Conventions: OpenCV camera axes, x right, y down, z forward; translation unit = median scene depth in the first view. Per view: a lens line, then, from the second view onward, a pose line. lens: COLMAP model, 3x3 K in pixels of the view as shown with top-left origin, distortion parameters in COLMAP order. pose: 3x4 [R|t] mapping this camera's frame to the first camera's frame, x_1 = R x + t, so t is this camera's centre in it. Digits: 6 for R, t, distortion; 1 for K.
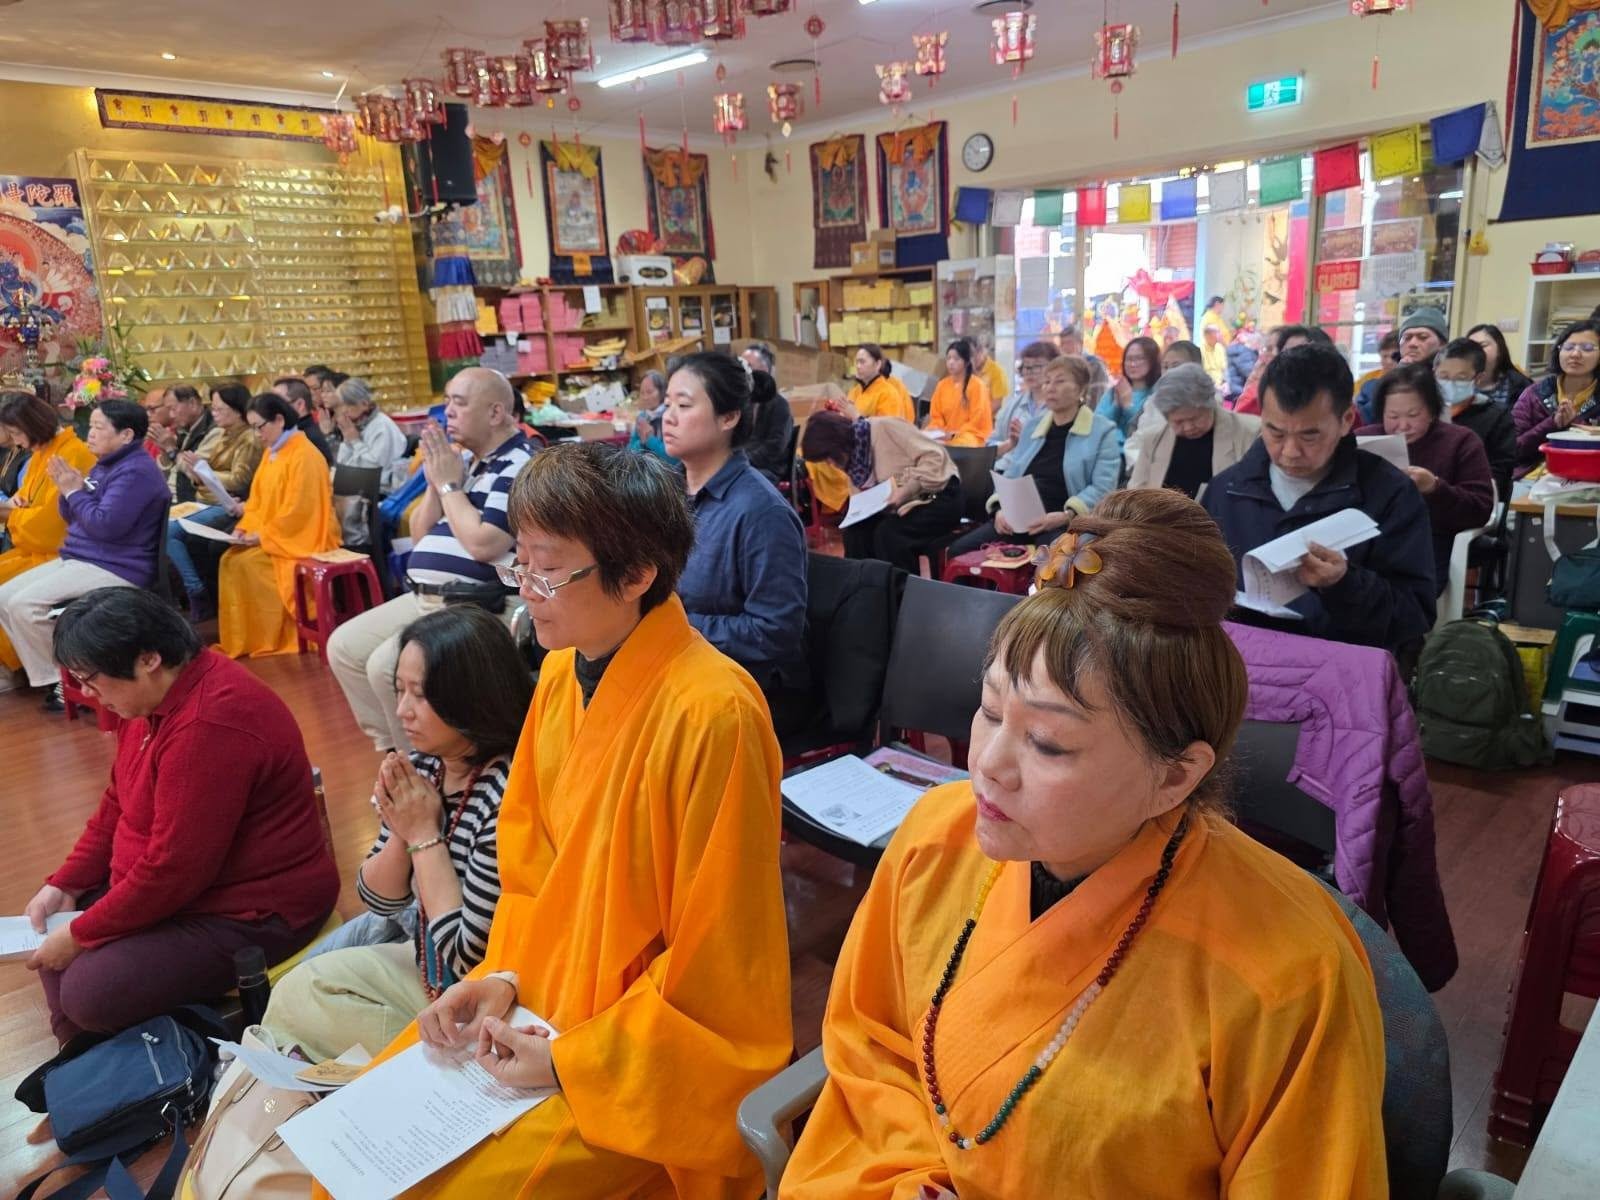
lens RADIAL K [[1094.4, 0, 800.0], [0, 1094.4, 600.0], [0, 0, 1]] dist [-0.004145, -0.007349]
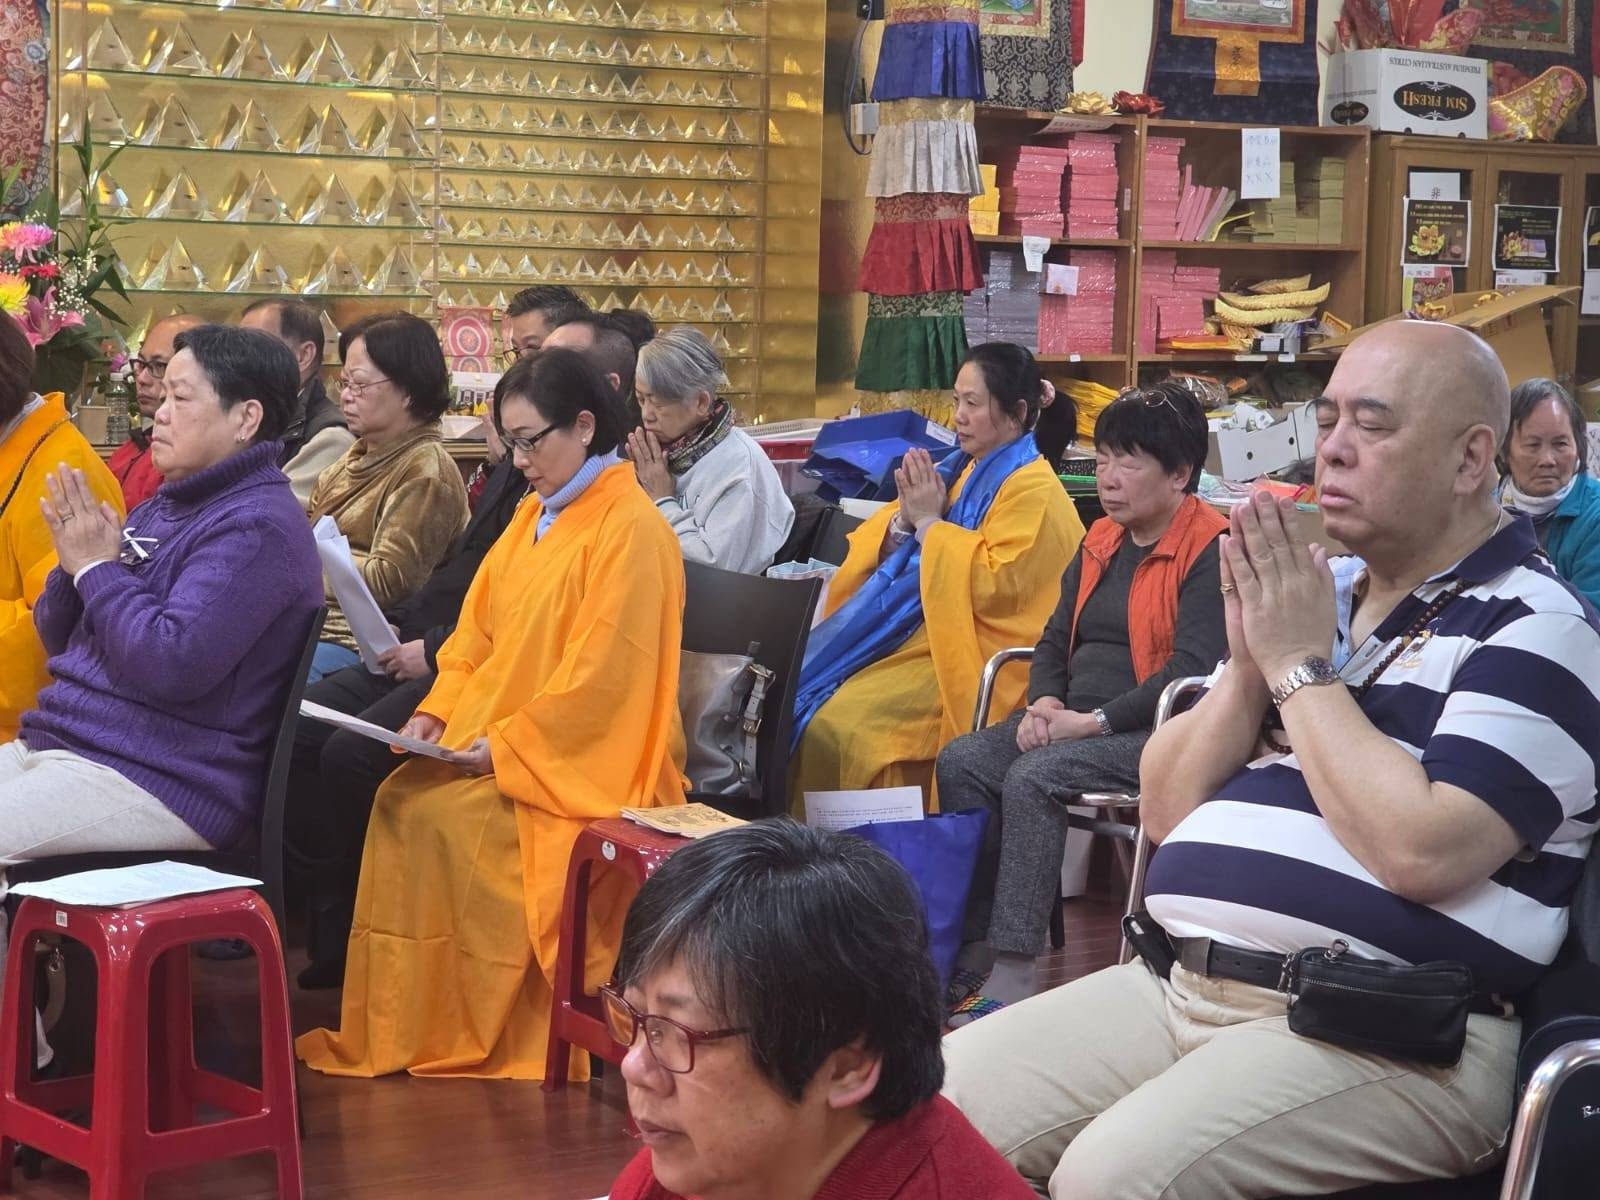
lens RADIAL K [[3177.1, 0, 800.0], [0, 3177.1, 600.0], [0, 0, 1]] dist [-0.015792, 0.160357]
pose [[0.967648, 0.096704, -0.233035, -0.084409], [-0.127889, 0.984178, -0.122630, 0.005317], [0.217489, 0.148465, 0.964705, 0.011963]]
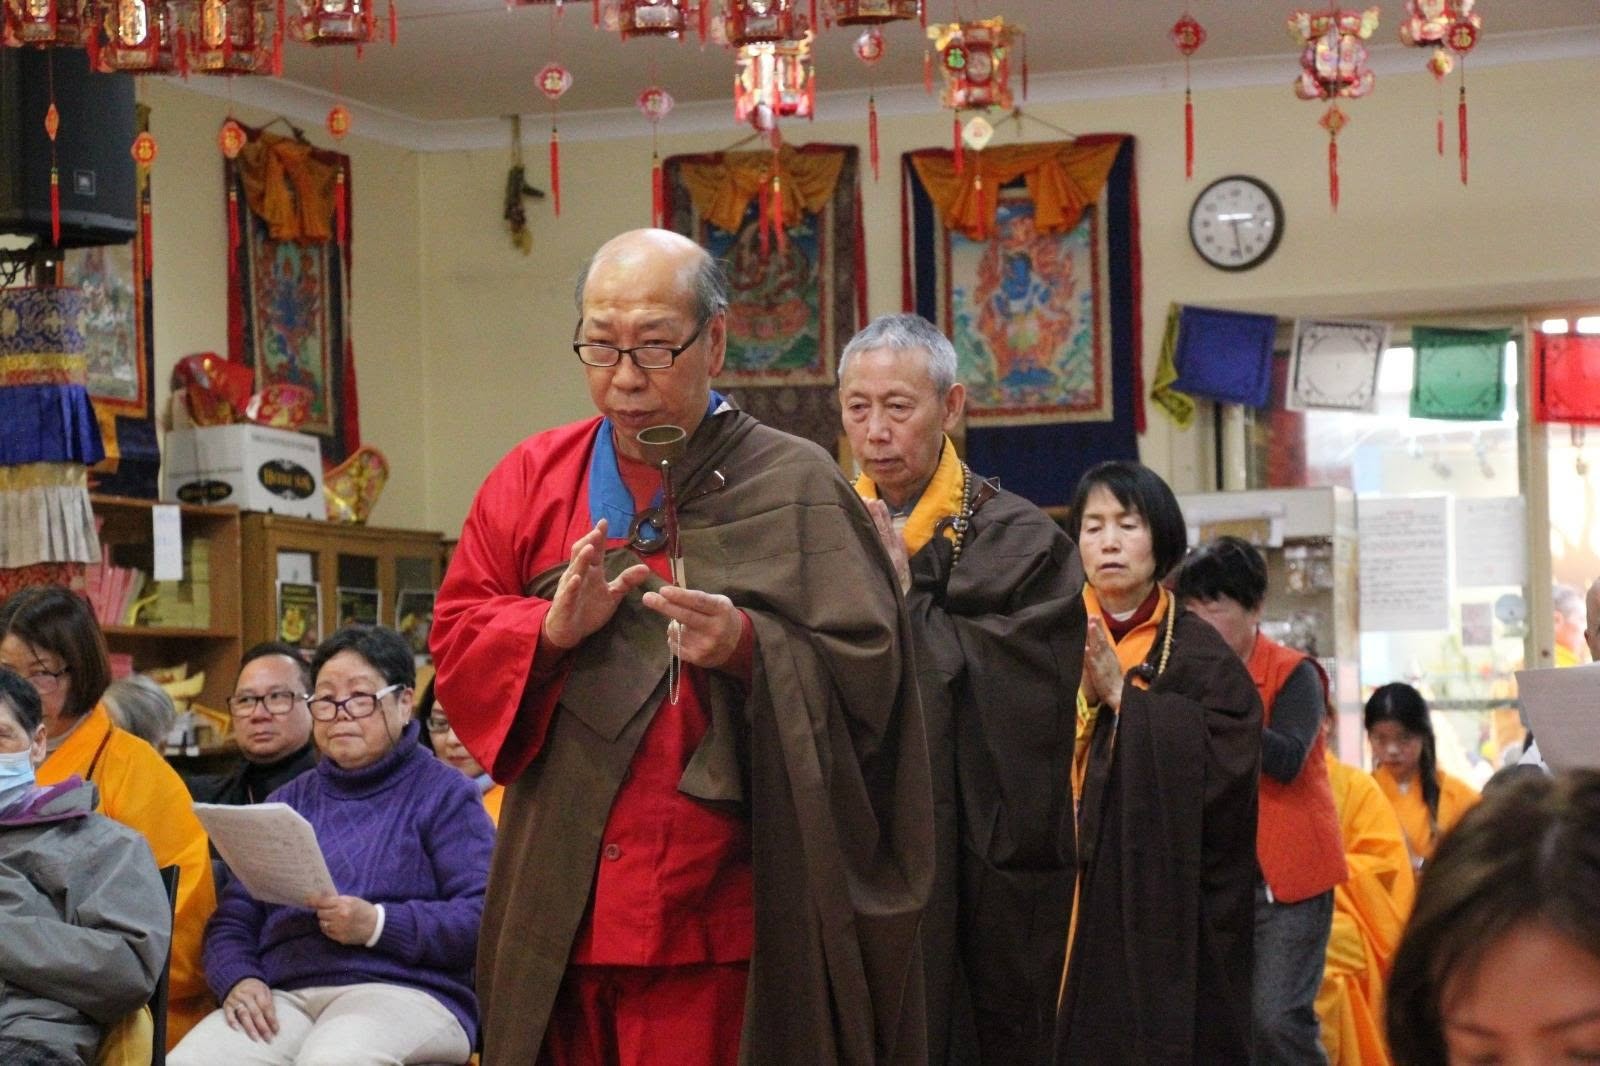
lens RADIAL K [[4916.0, 0, 800.0], [0, 4916.0, 533.0], [0, 0, 1]] dist [0.464011, 0.539331]
pose [[0.914225, 0.057866, 0.401055, -0.627420], [0.071101, 0.951486, -0.299363, 0.183367], [-0.398921, 0.302200, 0.865758, -0.365983]]
